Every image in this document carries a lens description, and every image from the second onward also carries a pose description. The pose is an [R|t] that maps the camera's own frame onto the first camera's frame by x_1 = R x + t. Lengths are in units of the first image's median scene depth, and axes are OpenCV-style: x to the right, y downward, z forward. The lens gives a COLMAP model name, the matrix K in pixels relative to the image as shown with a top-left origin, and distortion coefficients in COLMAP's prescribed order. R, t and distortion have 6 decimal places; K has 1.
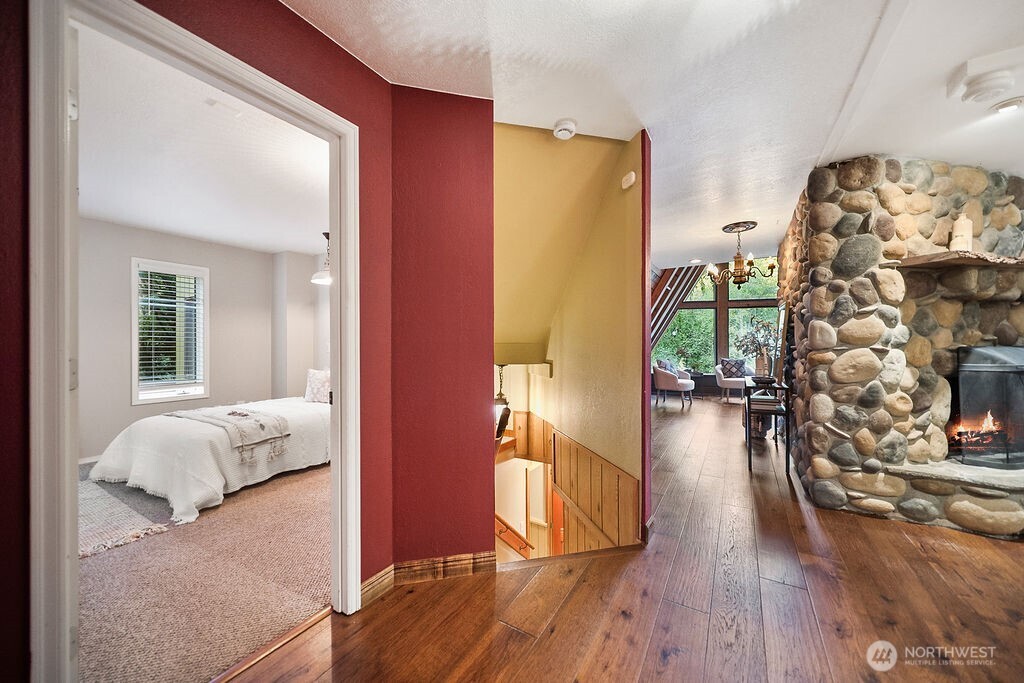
lens RADIAL K [[371.6, 0, 512.8], [0, 371.6, 345.4], [0, 0, 1]] dist [0.000568, 0.000020]
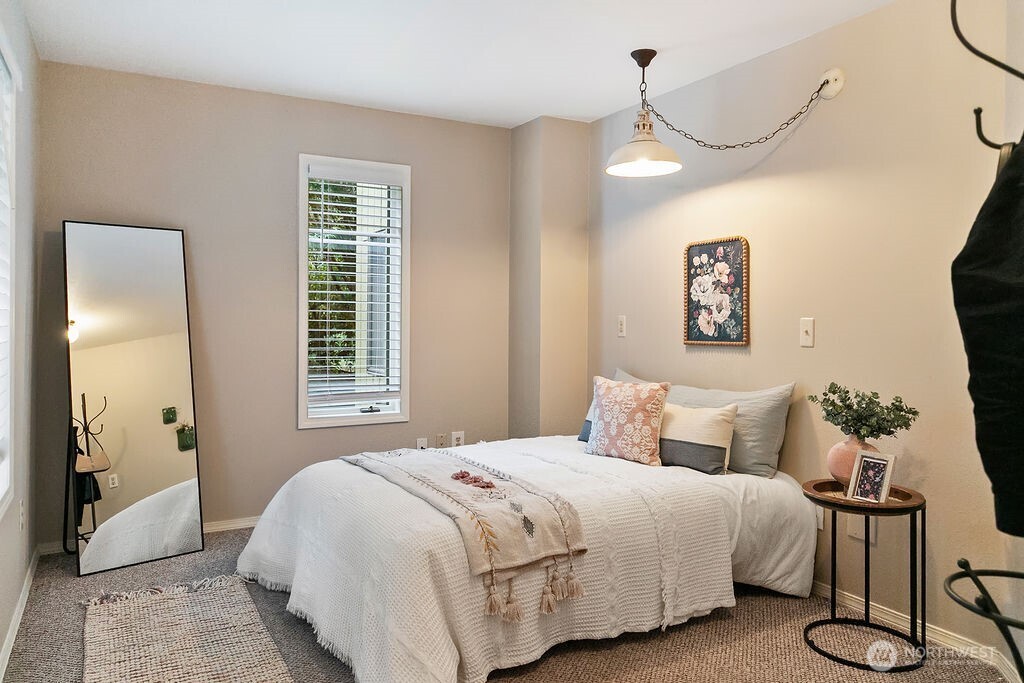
lens RADIAL K [[691.1, 0, 515.6], [0, 691.1, 324.7], [0, 0, 1]] dist [-0.000934, -0.000339]
pose [[0.878556, 0.018220, -0.477291, -0.304882], [-0.010200, 0.999760, 0.019389, -0.014501], [0.477530, -0.012165, 0.878531, 0.306543]]
